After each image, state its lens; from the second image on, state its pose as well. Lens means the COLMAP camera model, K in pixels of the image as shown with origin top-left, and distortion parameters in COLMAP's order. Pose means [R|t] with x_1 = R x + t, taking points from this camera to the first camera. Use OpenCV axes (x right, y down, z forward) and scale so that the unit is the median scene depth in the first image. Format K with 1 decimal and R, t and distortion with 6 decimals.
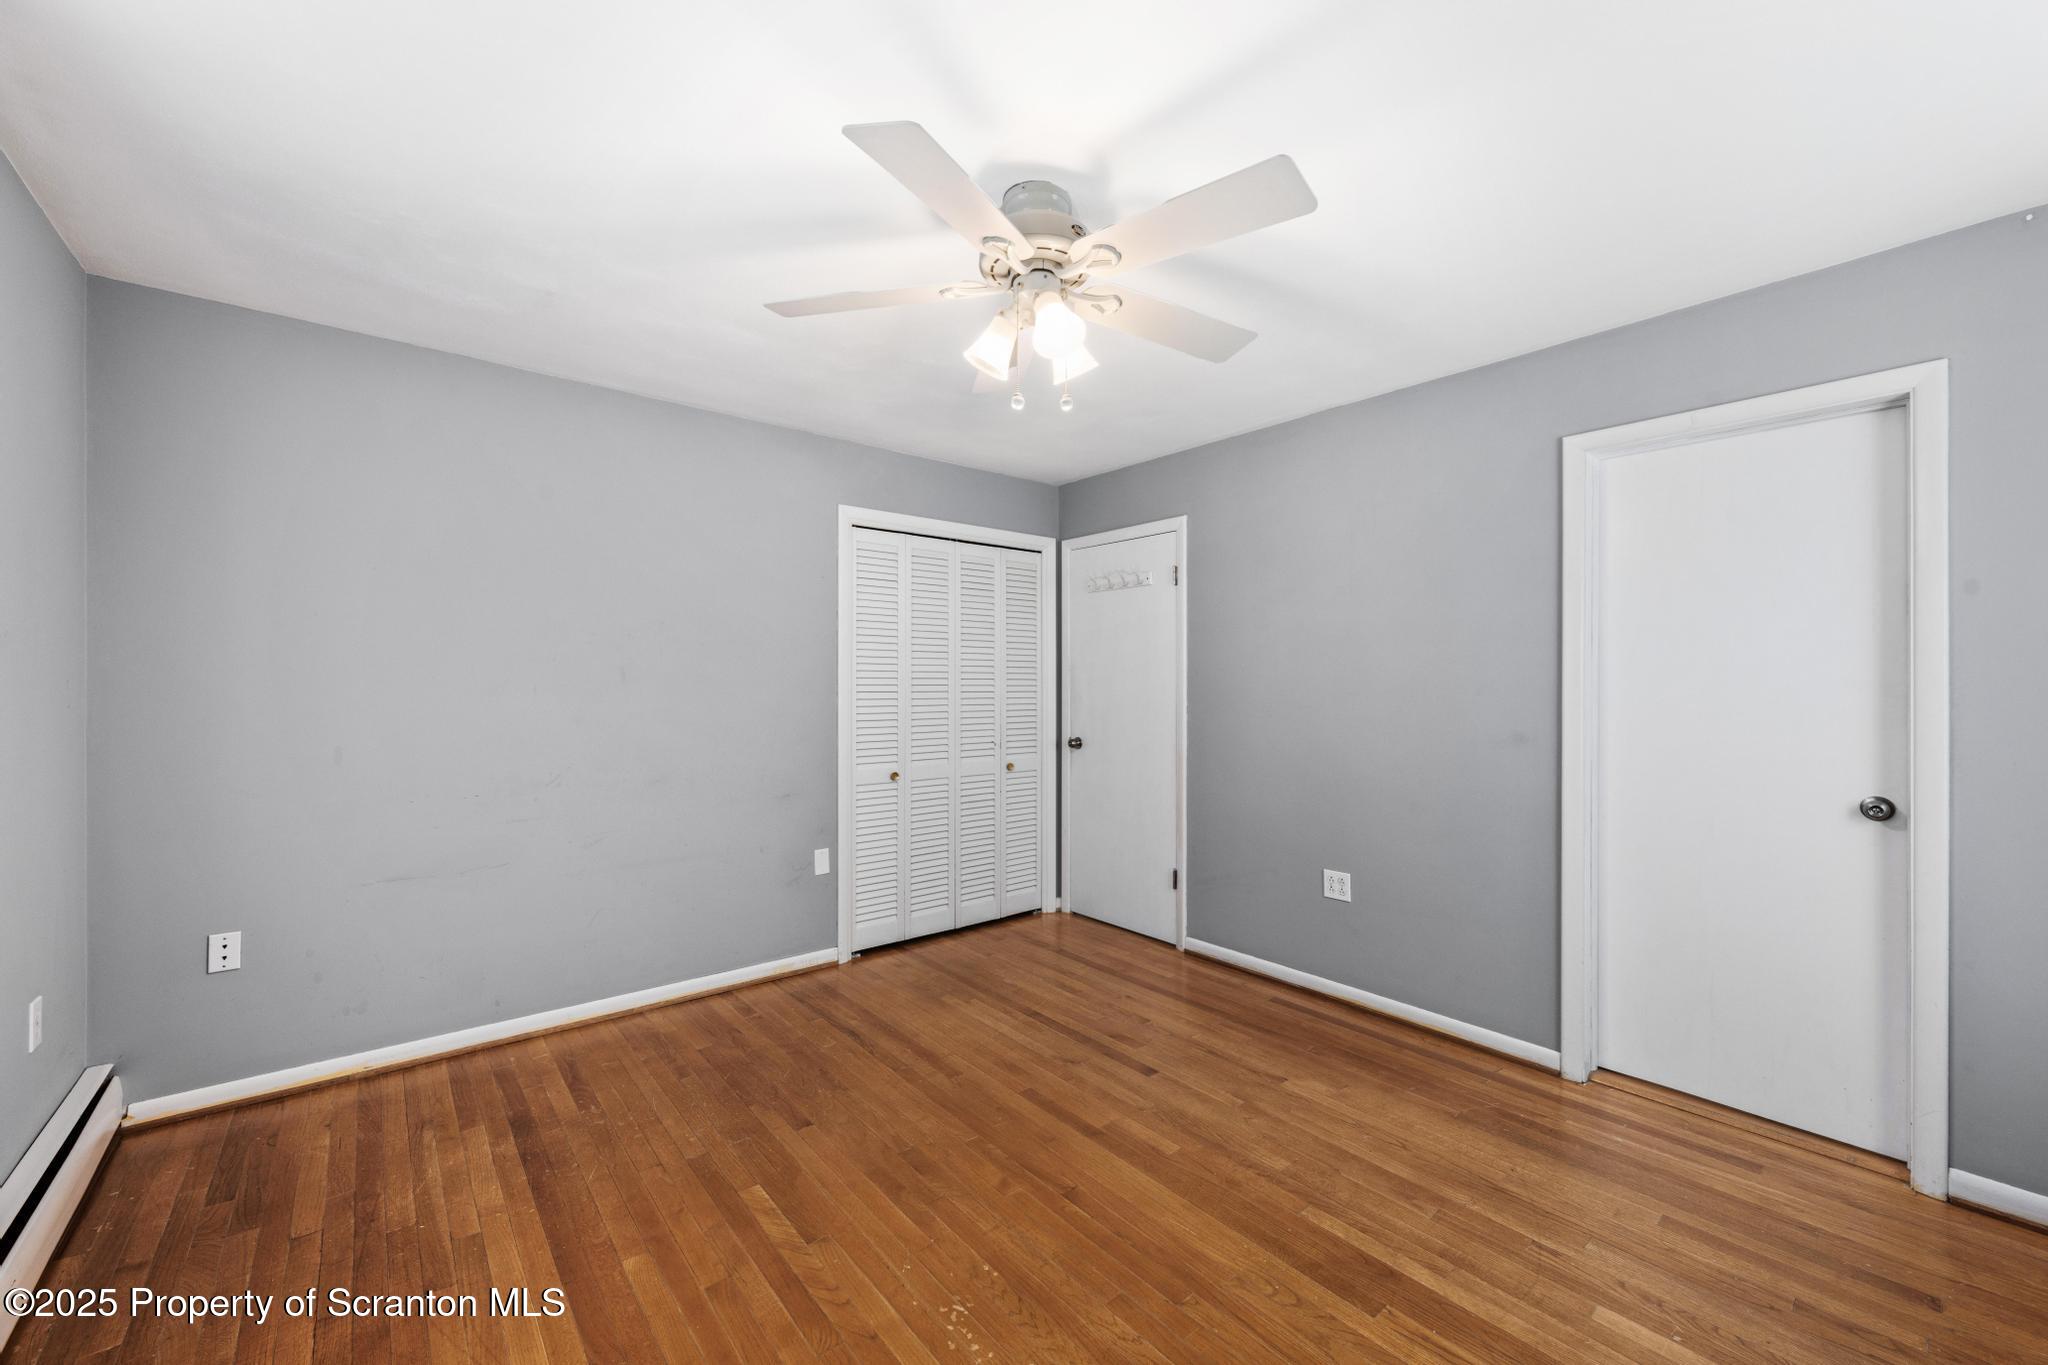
lens RADIAL K [[800.7, 0, 1026.6], [0, 800.7, 686.2], [0, 0, 1]] dist [0.001331, 0.000022]
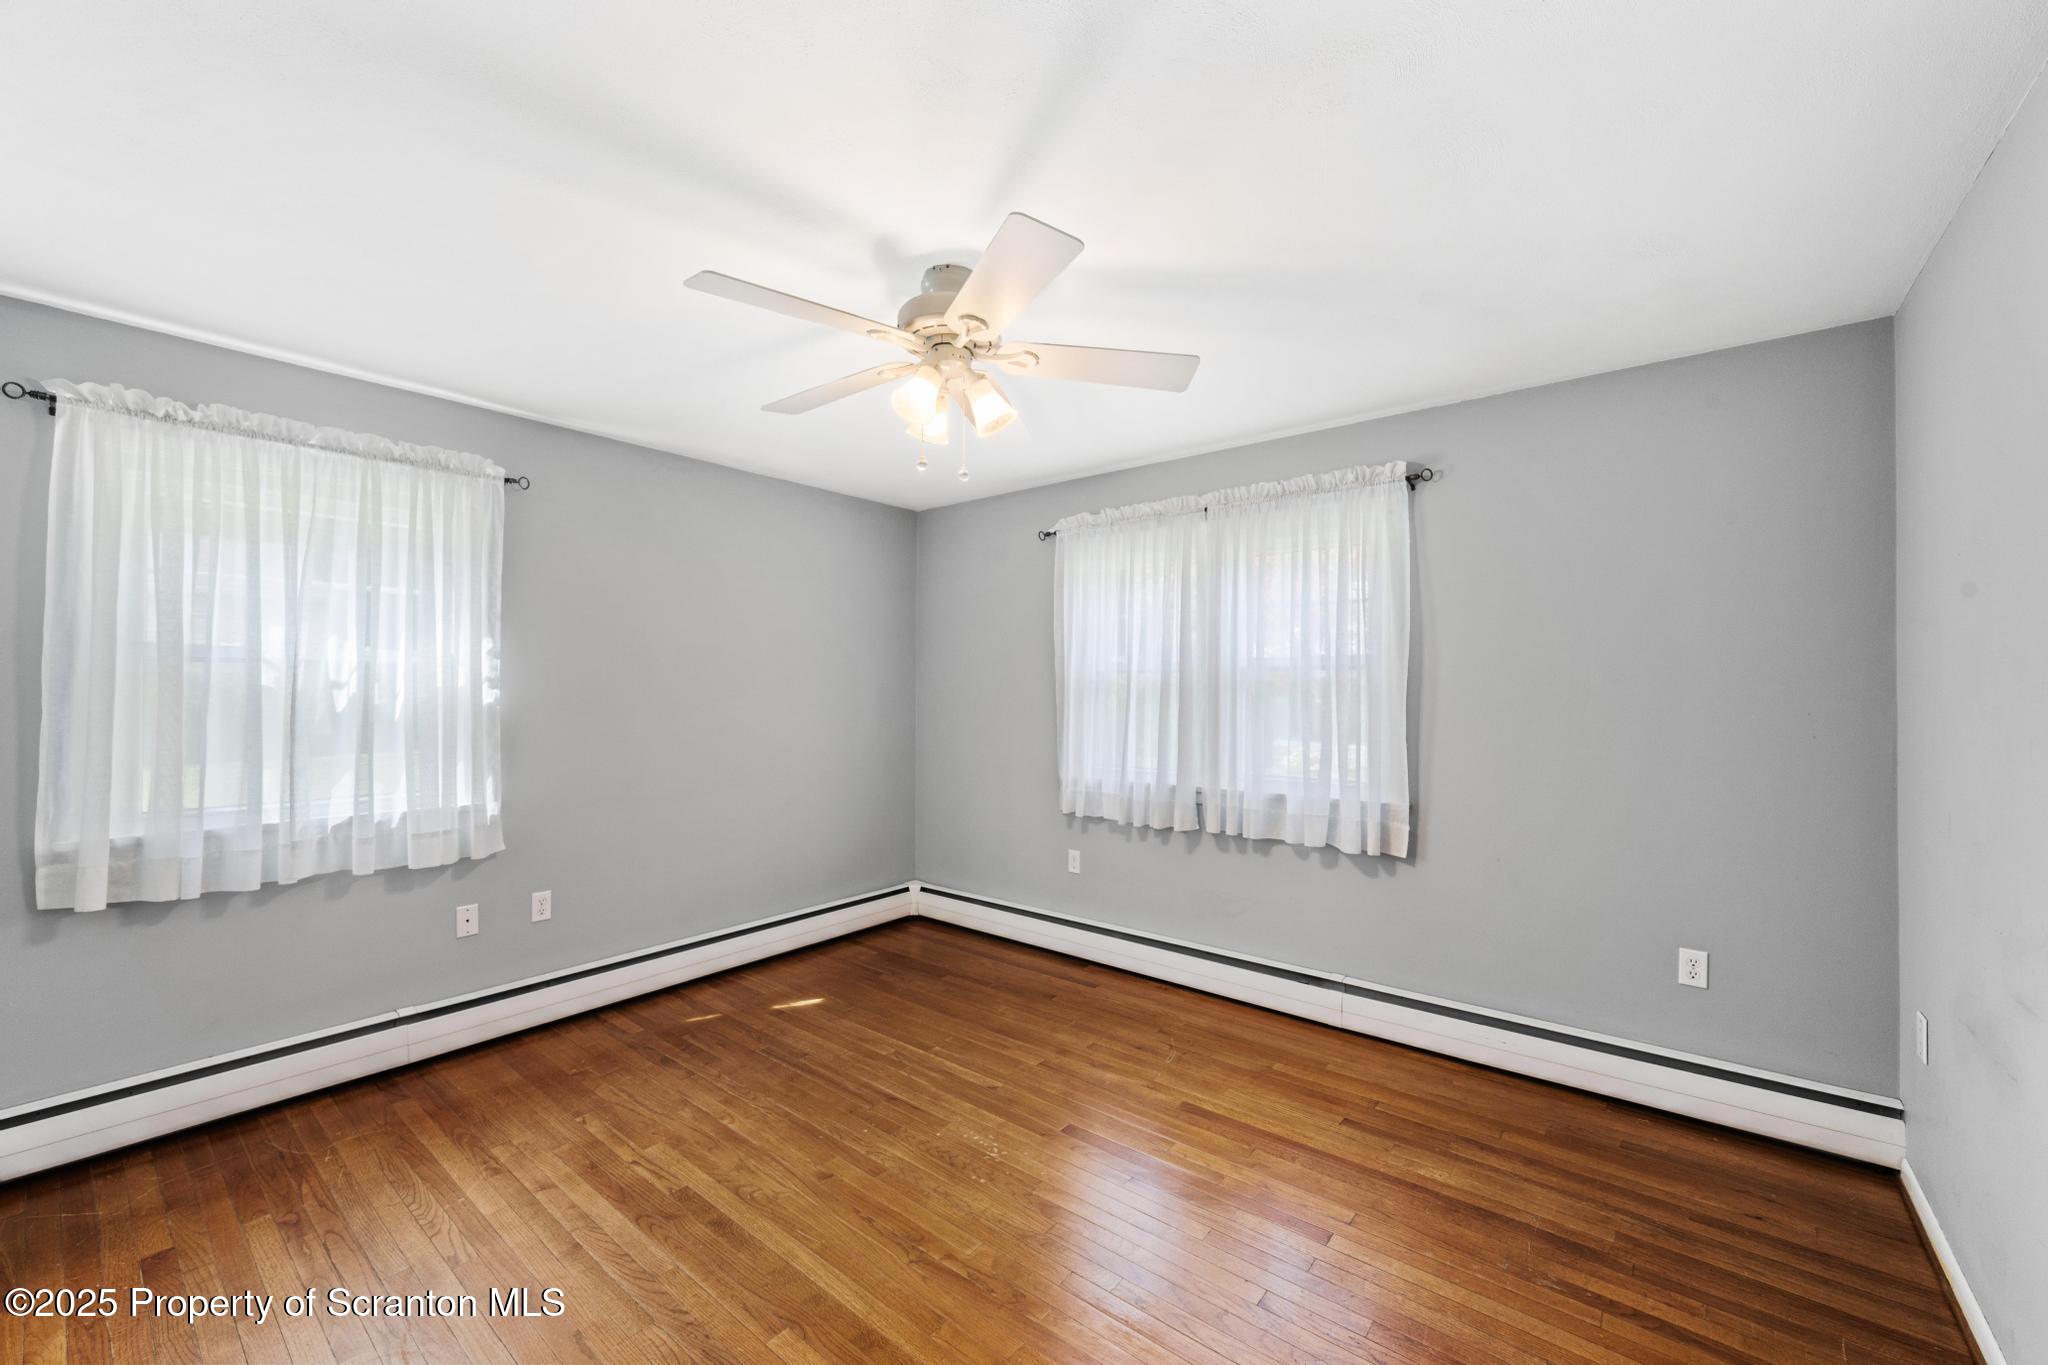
lens RADIAL K [[800.7, 0, 1026.6], [0, 800.7, 686.2], [0, 0, 1]] dist [0.001331, 0.000022]
pose [[-0.981218, -0.004820, -0.192843, 0.112597], [-0.003848, 0.999978, -0.005412, -0.036827], [0.192865, -0.004568, -0.981215, 1.990067]]
